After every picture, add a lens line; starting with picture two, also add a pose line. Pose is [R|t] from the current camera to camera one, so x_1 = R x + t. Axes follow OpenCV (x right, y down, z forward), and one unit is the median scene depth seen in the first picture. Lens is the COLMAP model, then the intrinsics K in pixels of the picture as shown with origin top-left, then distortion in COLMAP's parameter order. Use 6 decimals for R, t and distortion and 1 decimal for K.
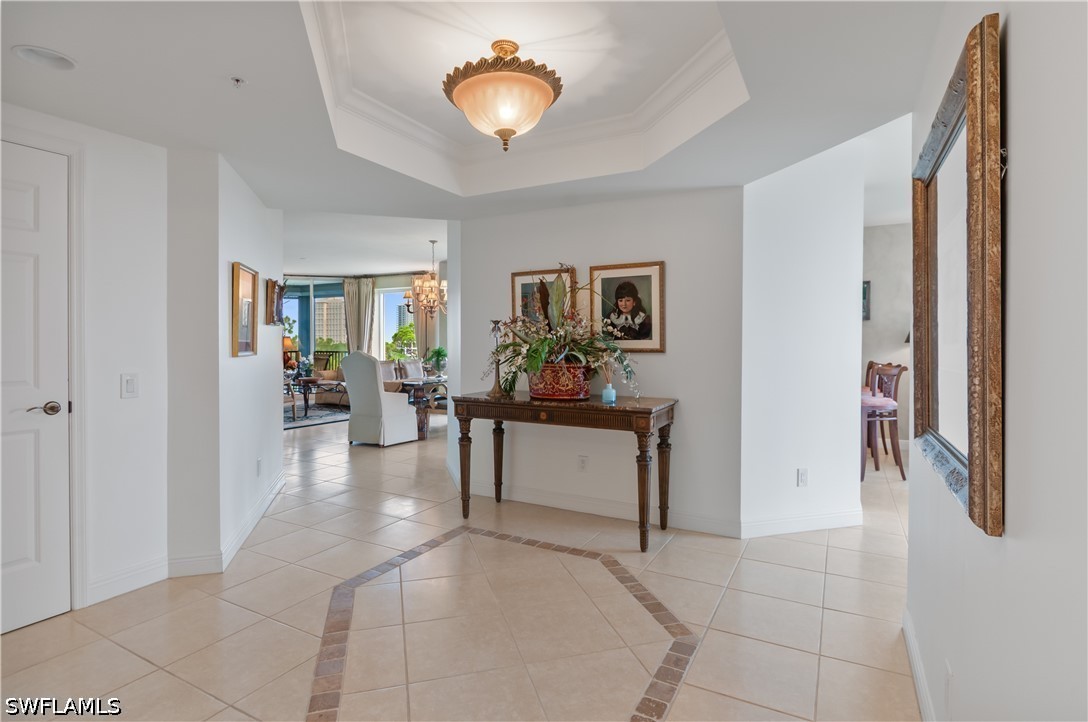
lens RADIAL K [[548.7, 0, 539.9], [0, 548.7, 354.2], [0, 0, 1]] dist [-0.002031, -0.000063]
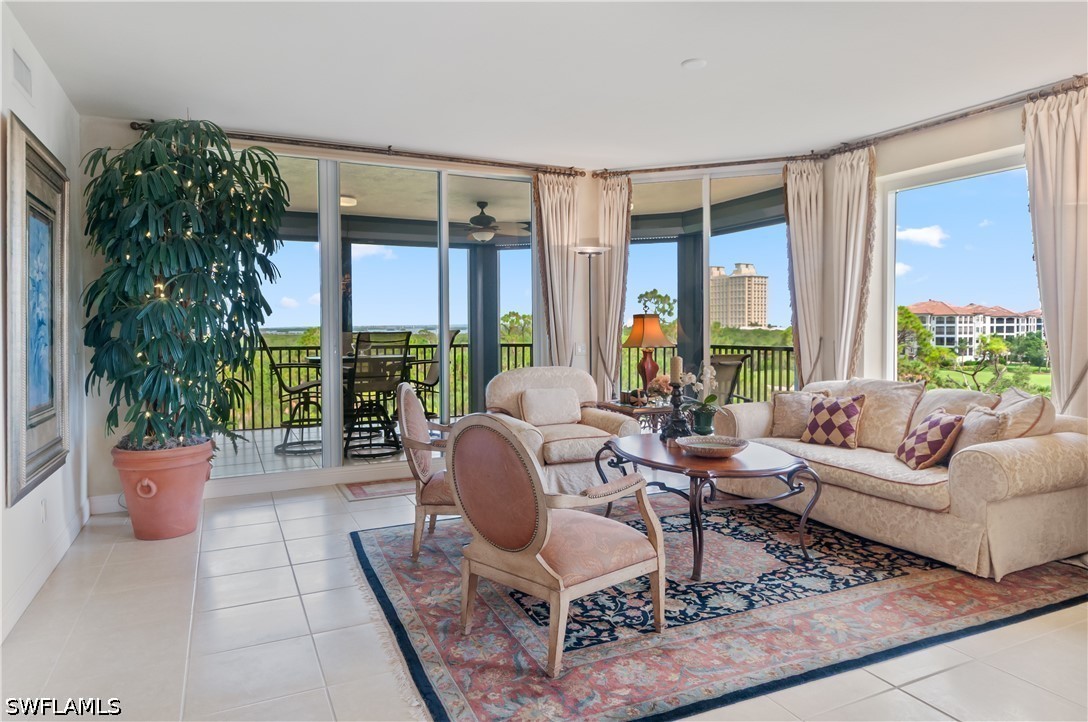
lens RADIAL K [[670.9, 0, 535.3], [0, 670.9, 336.0], [0, 0, 1]] dist [0.000309, 0.002108]
pose [[0.809209, 0.000455, -0.587521, -0.222656], [-0.004924, 0.999970, -0.006007, -0.011456], [0.587501, 0.007754, 0.809187, 0.513392]]
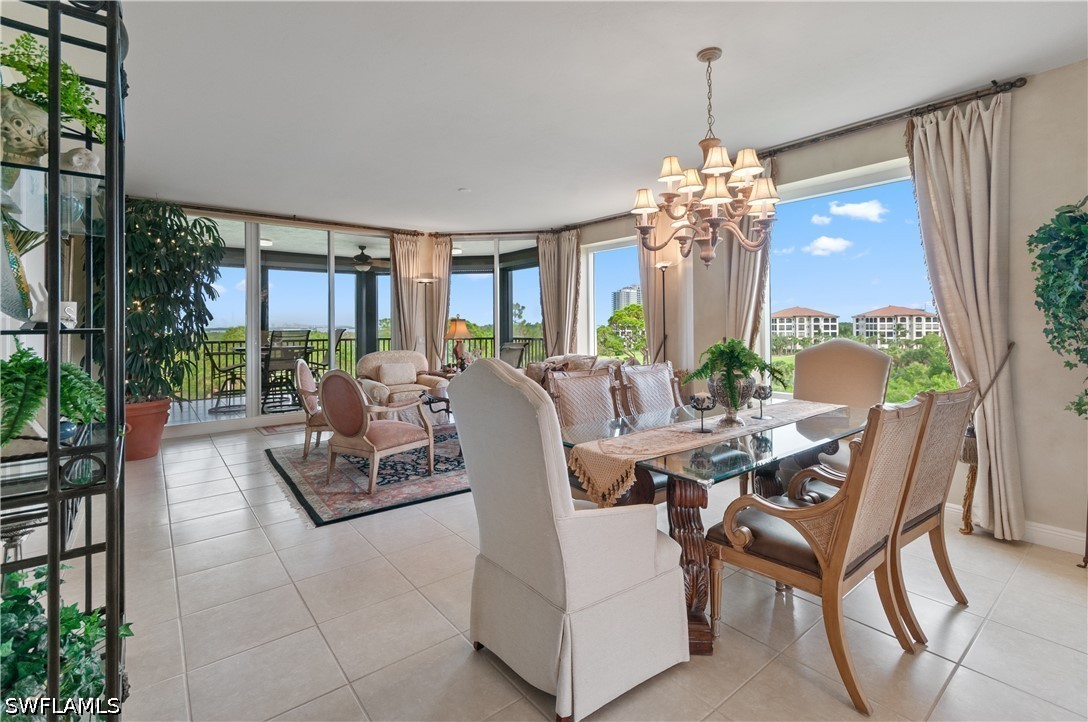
lens RADIAL K [[497.1, 0, 543.1], [0, 497.1, 320.9], [0, 0, 1]] dist [0.010455, 0.000042]
pose [[0.923708, -0.012835, -0.382883, -0.112978], [0.001397, 0.999545, -0.030138, -0.009728], [0.383095, 0.027304, 0.923305, 0.427547]]
